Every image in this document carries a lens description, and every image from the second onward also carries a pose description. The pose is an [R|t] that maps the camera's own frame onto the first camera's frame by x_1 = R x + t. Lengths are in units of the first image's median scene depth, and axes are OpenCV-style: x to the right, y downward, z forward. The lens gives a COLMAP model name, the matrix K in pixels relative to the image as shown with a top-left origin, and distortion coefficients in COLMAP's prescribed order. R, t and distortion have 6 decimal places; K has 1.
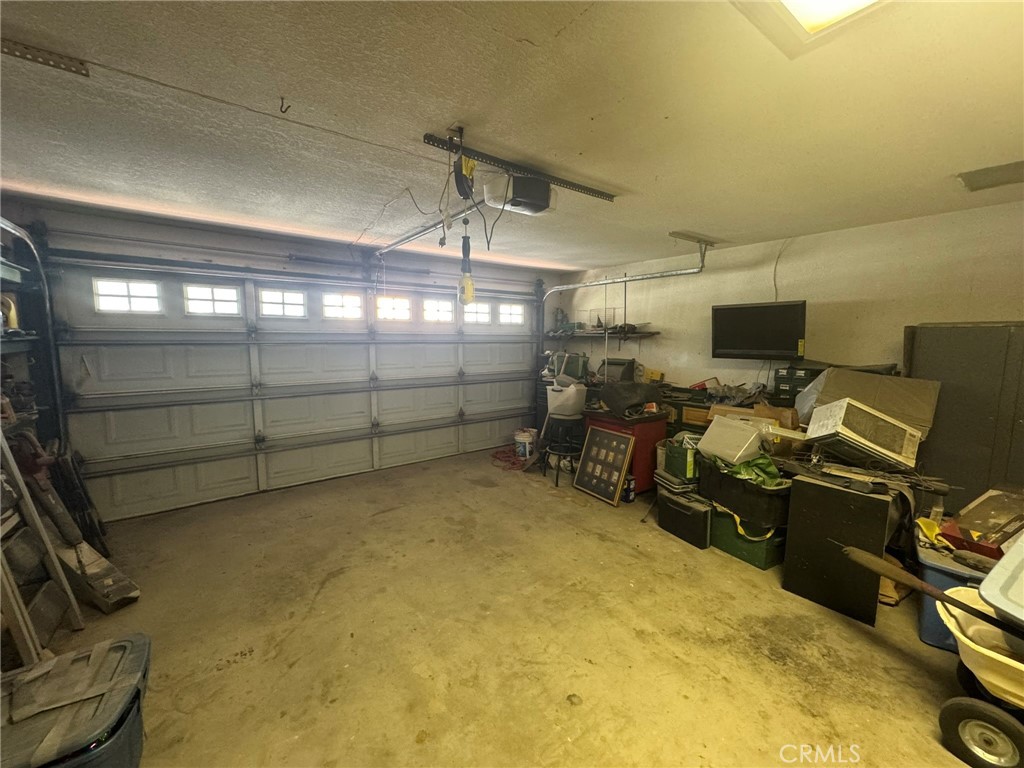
lens RADIAL K [[412.4, 0, 510.4], [0, 412.4, 383.5], [0, 0, 1]] dist [-0.000791, 0.000103]
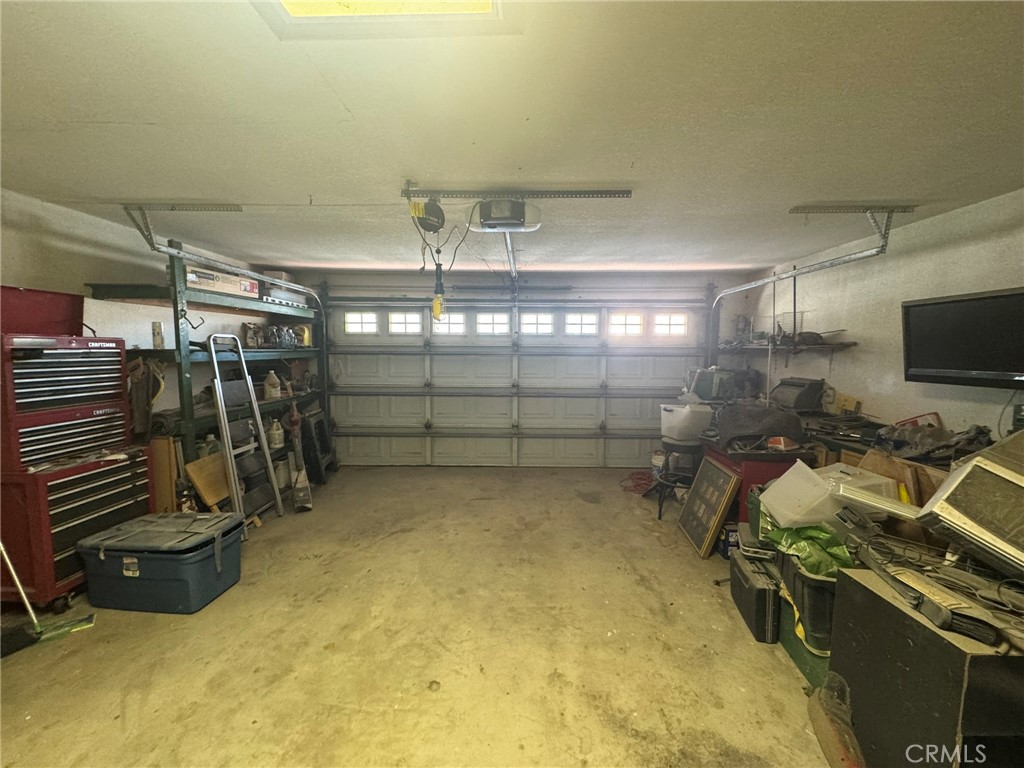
lens RADIAL K [[412.4, 0, 510.8], [0, 412.4, 382.8], [0, 0, 1]] dist [-0.000791, 0.000103]
pose [[0.786564, 0.050260, -0.615459, 0.431203], [-0.071925, 0.997355, -0.010474, -0.008123], [0.613305, 0.052506, 0.788099, 0.111840]]
